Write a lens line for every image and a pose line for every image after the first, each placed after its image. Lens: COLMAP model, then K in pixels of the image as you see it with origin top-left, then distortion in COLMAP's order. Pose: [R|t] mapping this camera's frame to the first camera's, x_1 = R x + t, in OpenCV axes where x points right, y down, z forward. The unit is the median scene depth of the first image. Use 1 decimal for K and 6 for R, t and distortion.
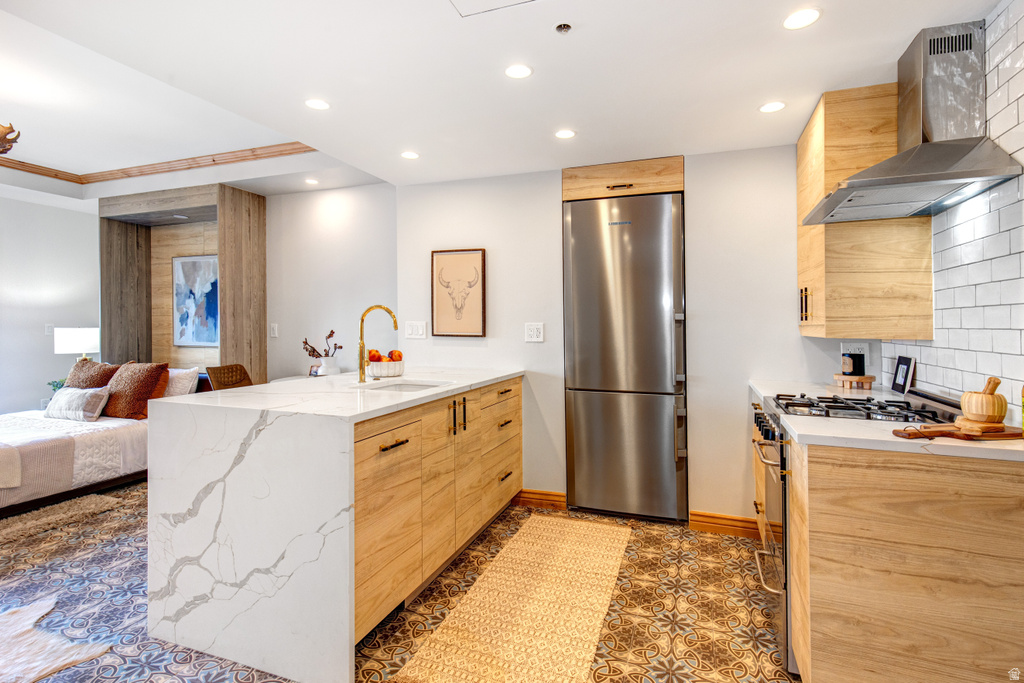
lens RADIAL K [[479.2, 0, 528.1], [0, 479.2, 321.8], [0, 0, 1]] dist [0.004863, -0.001229]
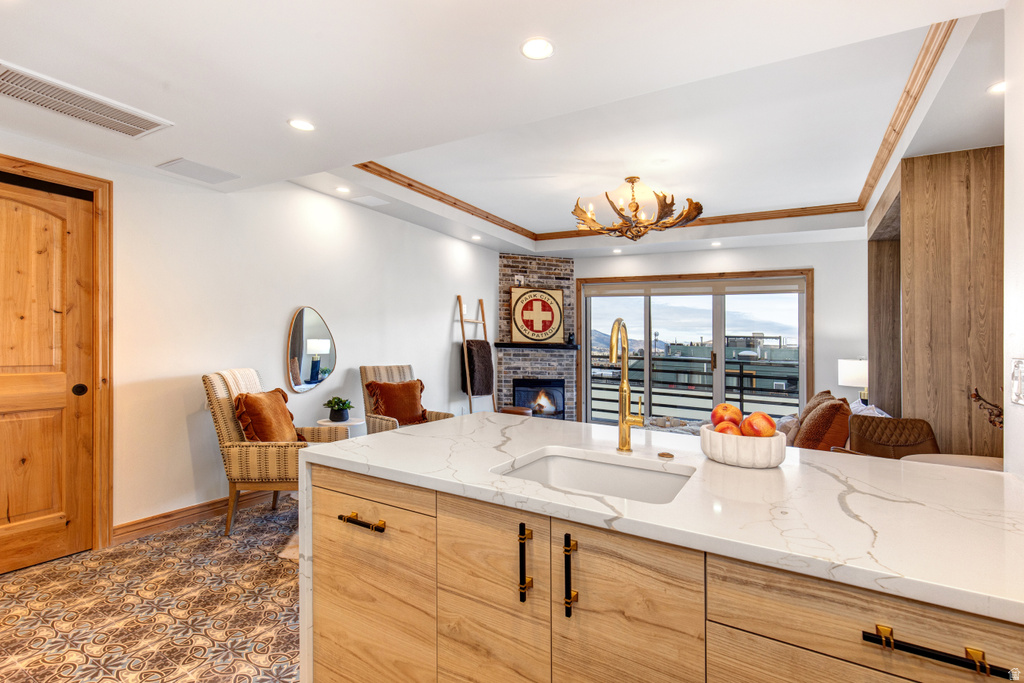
lens RADIAL K [[479.2, 0, 517.3], [0, 479.2, 349.5], [0, 0, 1]] dist [0.004863, -0.001229]
pose [[-0.182046, 0.005008, -0.983277, 0.245739], [-0.025257, 0.999633, 0.009767, -0.002271], [0.982966, 0.026612, -0.181853, 0.921555]]
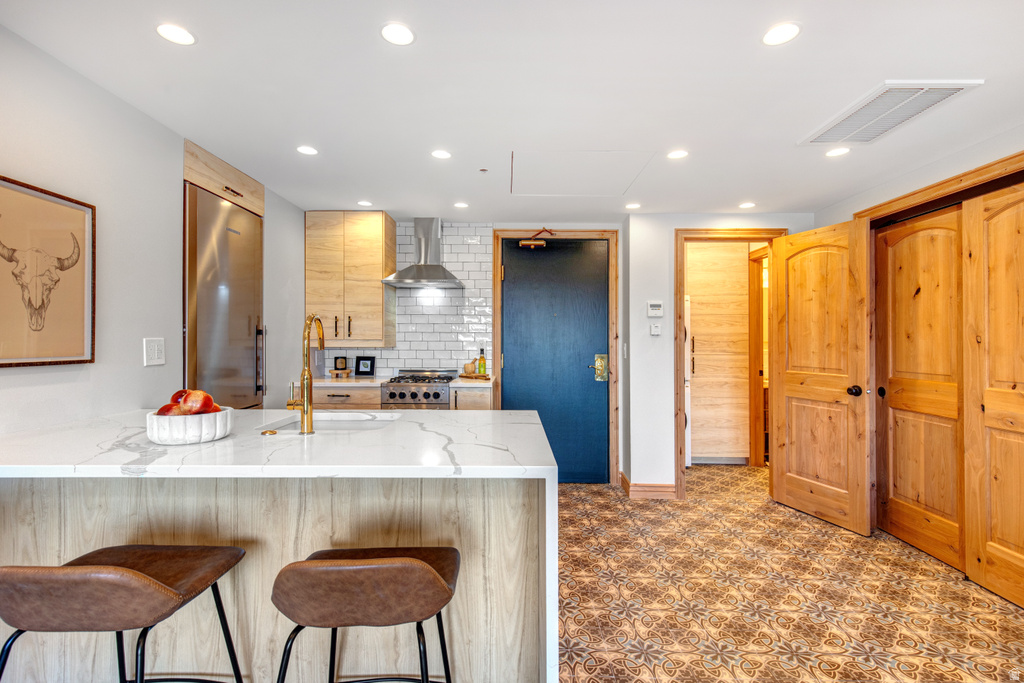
lens RADIAL K [[479.2, 0, 512.4], [0, 479.2, 335.3], [0, 0, 1]] dist [0.004863, -0.001229]
pose [[-0.321137, 0.004204, 0.947024, -1.001311], [-0.008986, 0.999932, -0.007486, -0.001213], [-0.946990, -0.010915, -0.321077, 0.908338]]
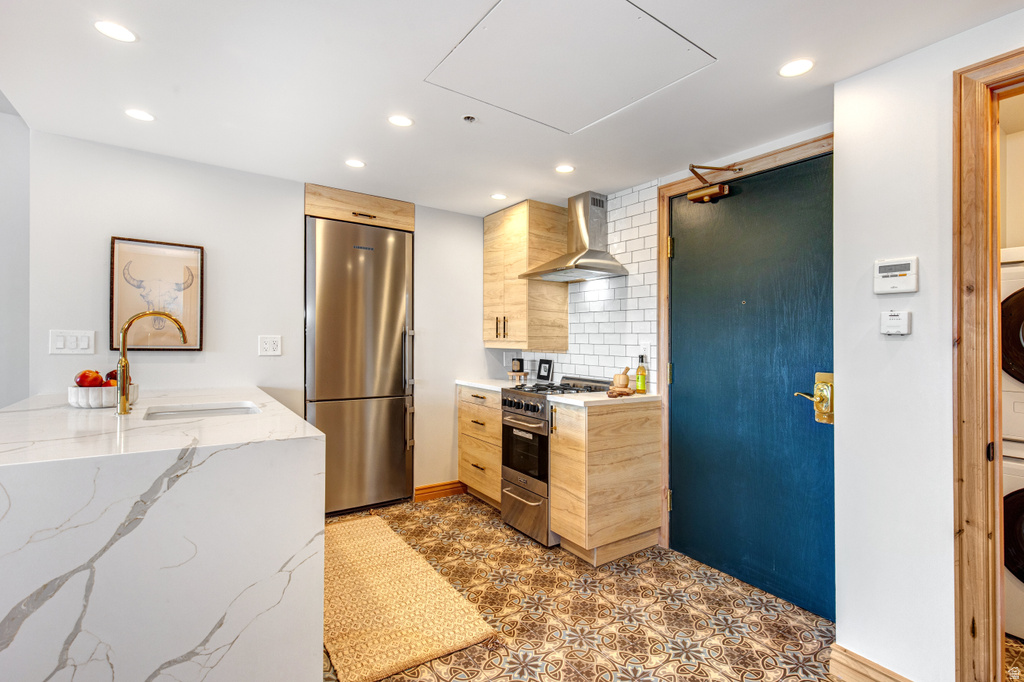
lens RADIAL K [[479.2, 0, 498.1], [0, 479.2, 330.0], [0, 0, 1]] dist [0.004863, -0.001229]
pose [[0.586445, 0.025543, 0.809586, -0.604394], [-0.020258, 0.999653, -0.016865, -0.001935], [-0.809736, -0.006510, 0.586759, 0.099734]]
